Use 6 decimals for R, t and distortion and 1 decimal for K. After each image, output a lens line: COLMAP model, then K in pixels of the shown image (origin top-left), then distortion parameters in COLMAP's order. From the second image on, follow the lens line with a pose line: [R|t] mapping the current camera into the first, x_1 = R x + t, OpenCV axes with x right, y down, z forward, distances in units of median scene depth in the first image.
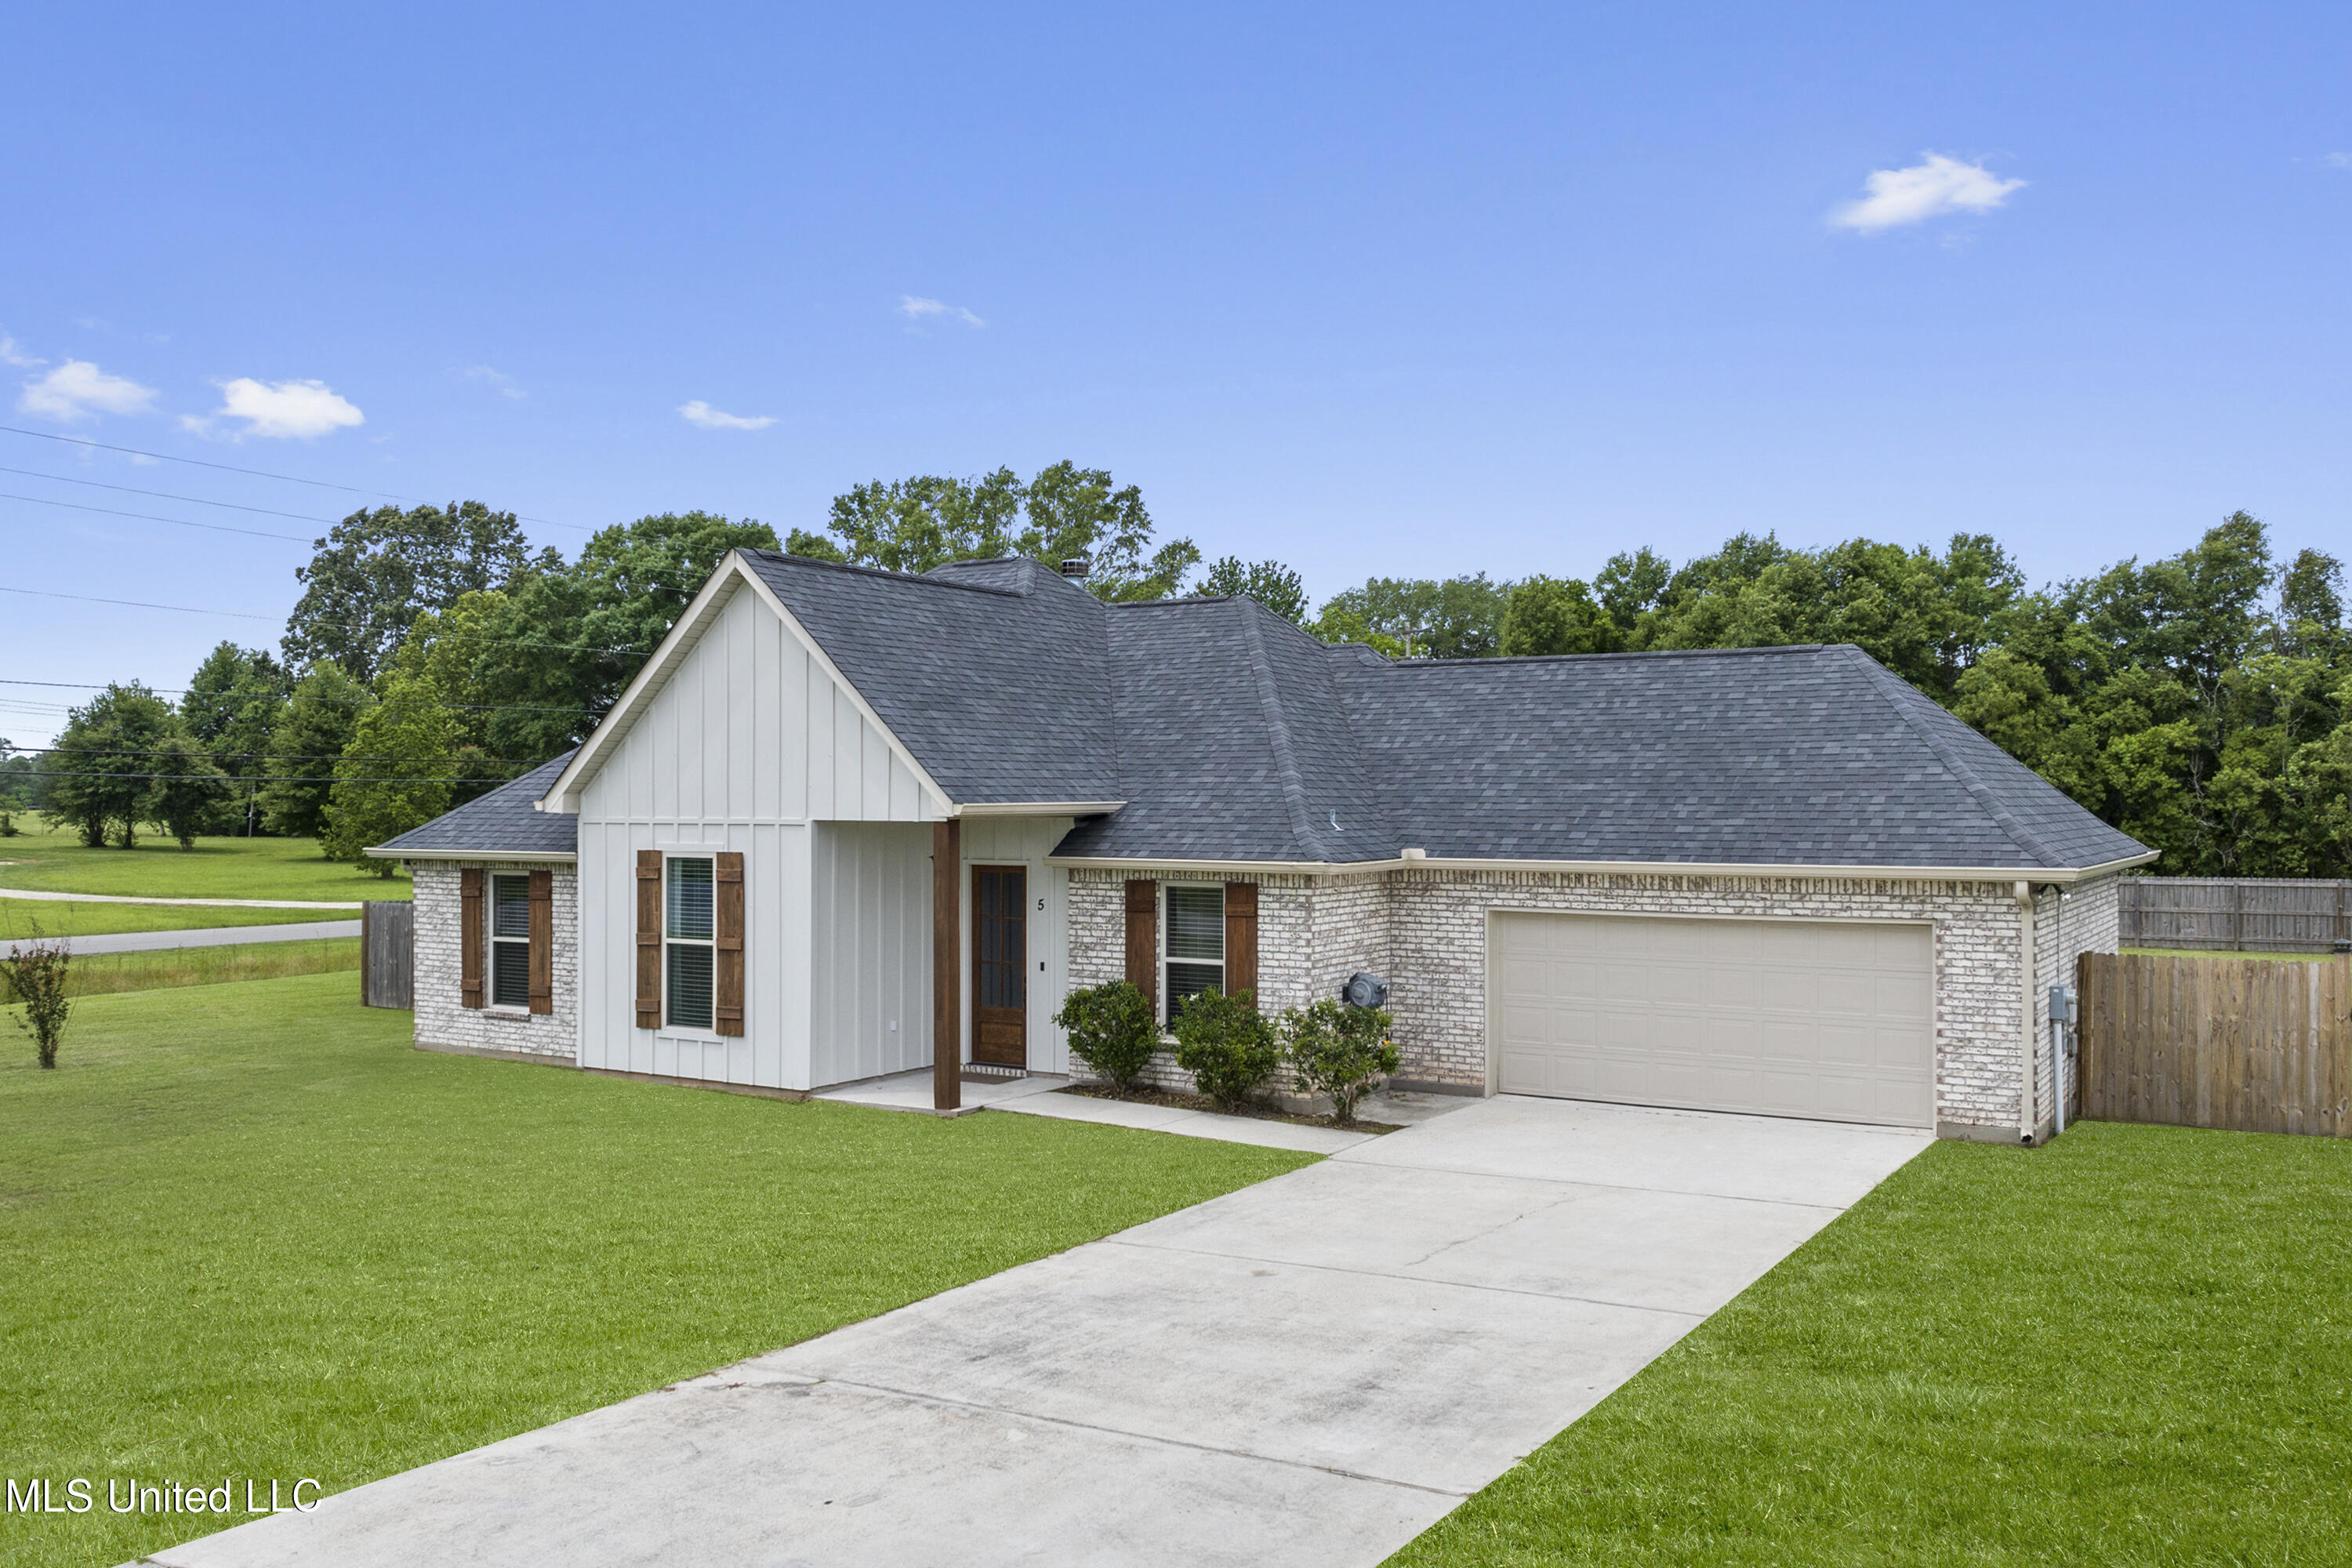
lens RADIAL K [[1873.7, 0, 1222.8], [0, 1873.7, 785.1], [0, 0, 1]] dist [0.001739, -0.050650]
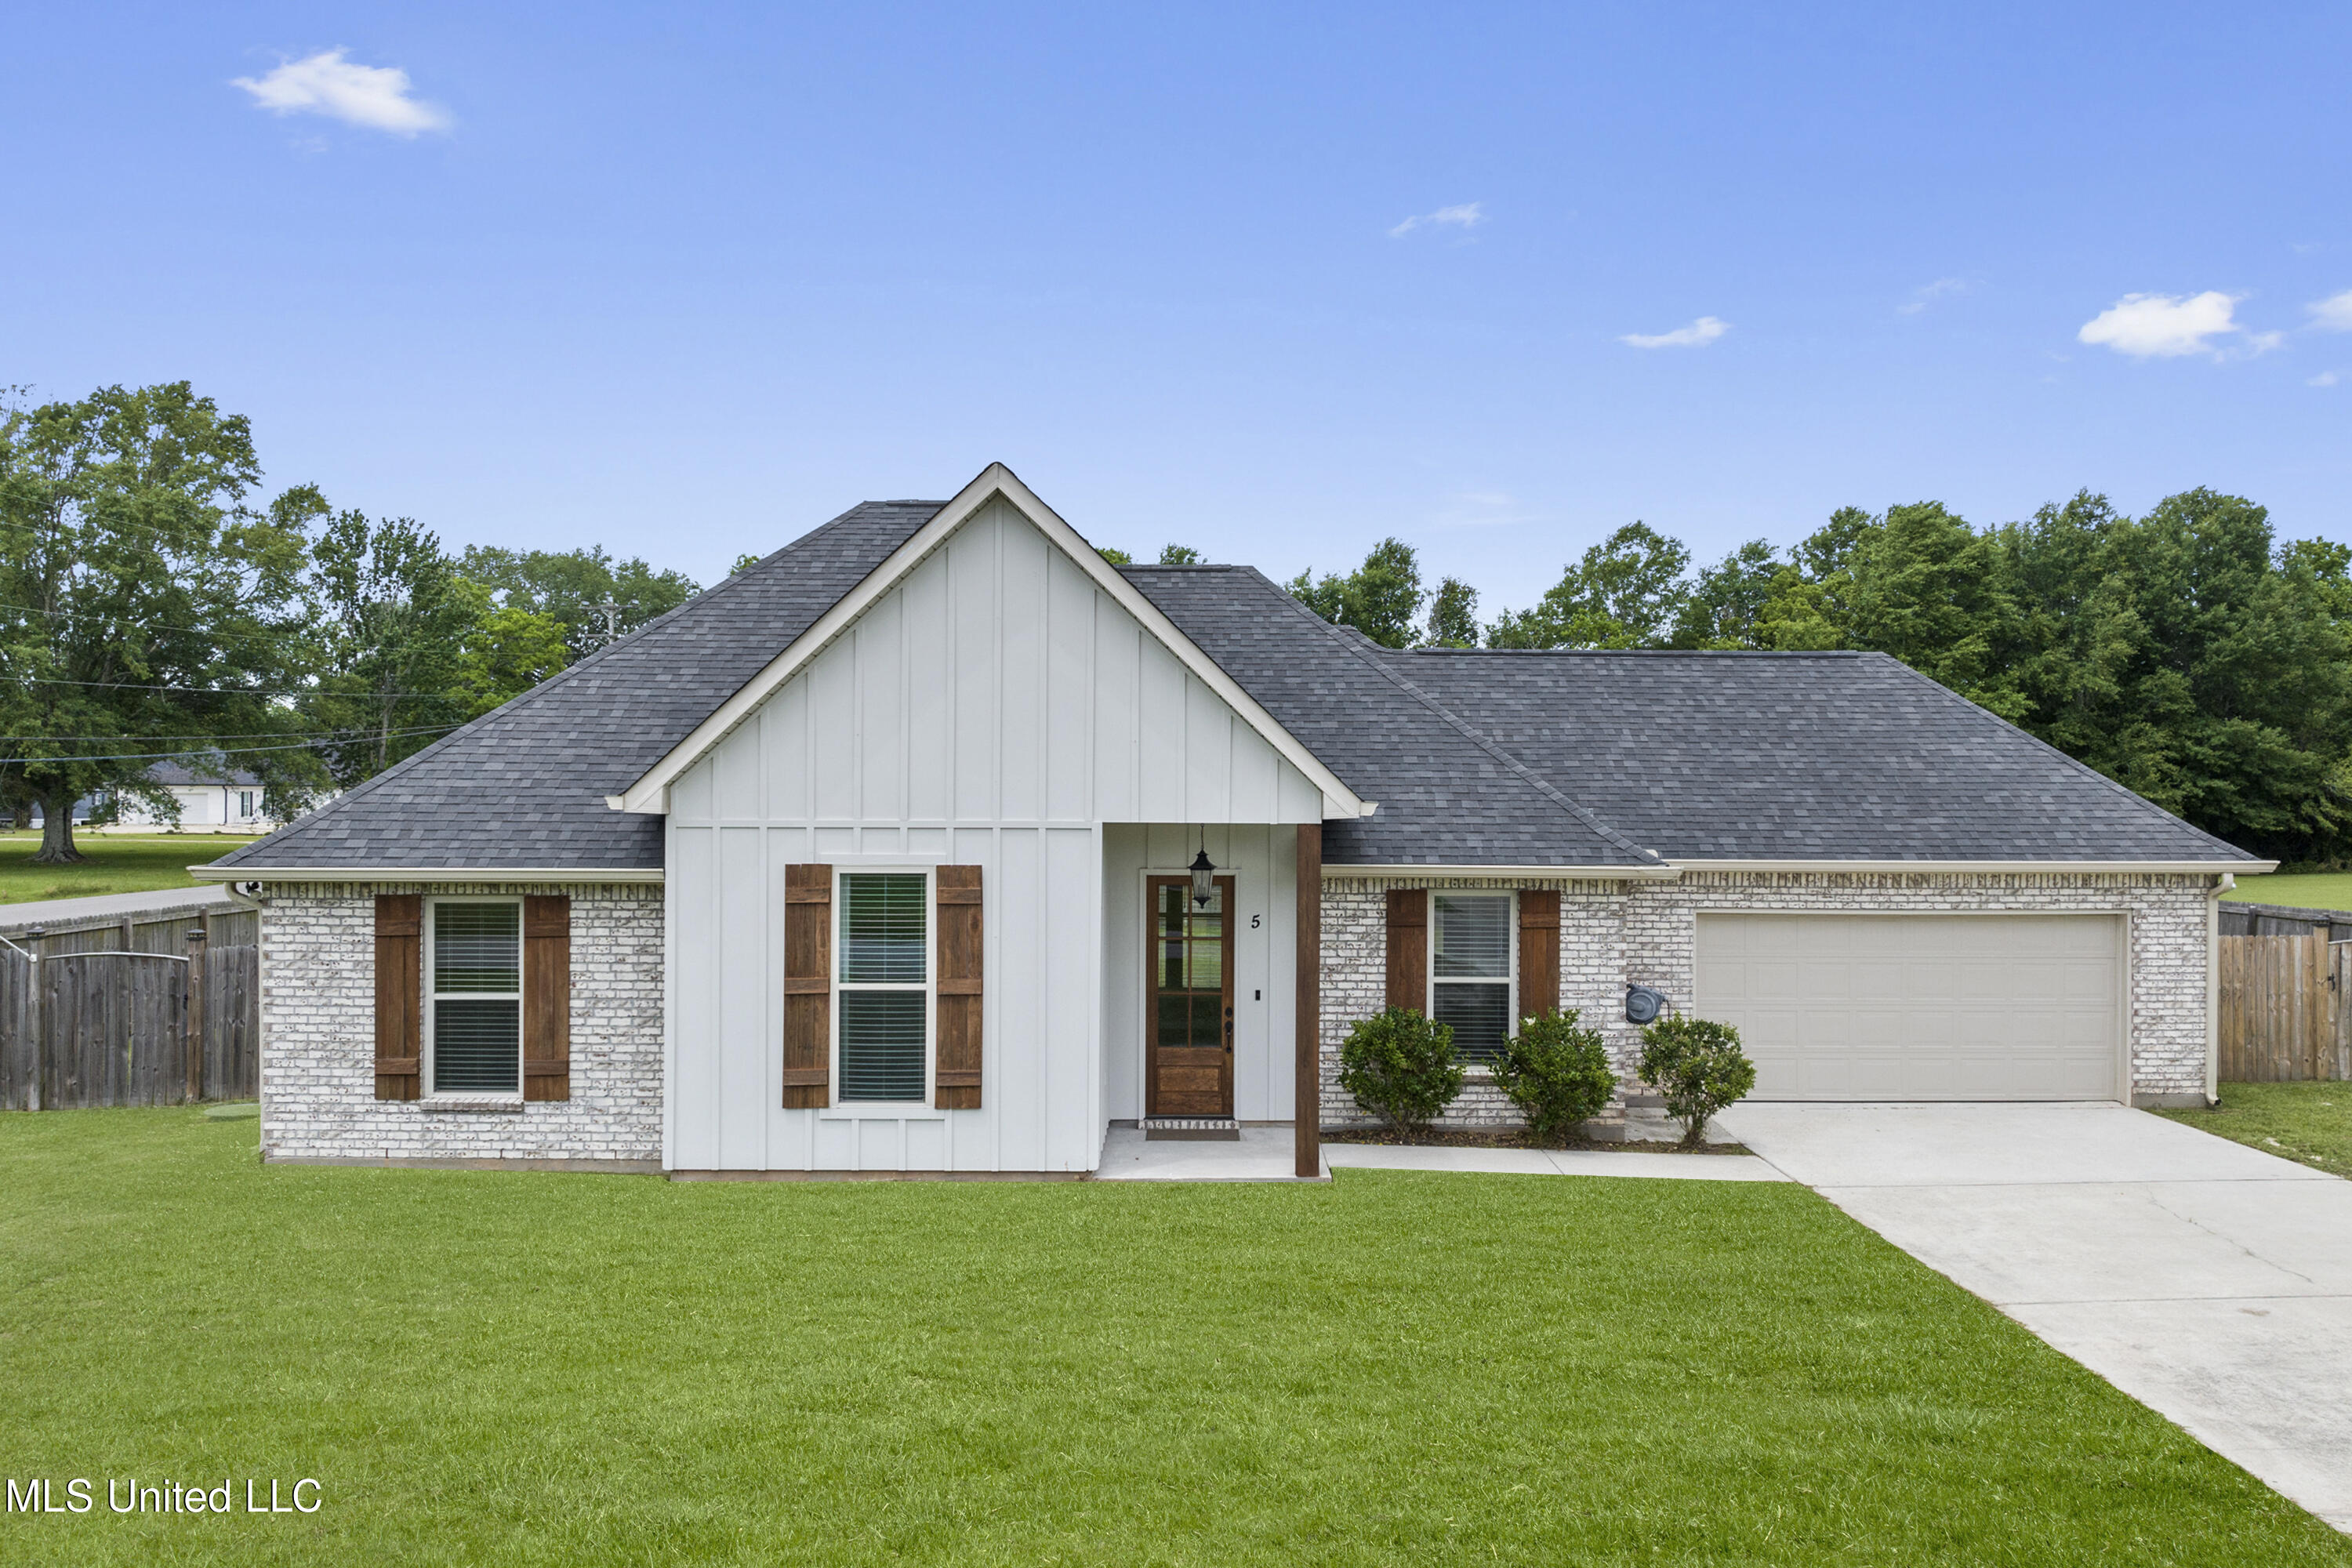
lens RADIAL K [[1873.7, 0, 1222.8], [0, 1873.7, 785.1], [0, 0, 1]] dist [0.001739, -0.050650]
pose [[0.855062, 0.005612, 0.518496, -0.566848], [-0.008318, 0.999961, 0.002894, 0.000349], [-0.518460, -0.006788, 0.855075, 0.301477]]
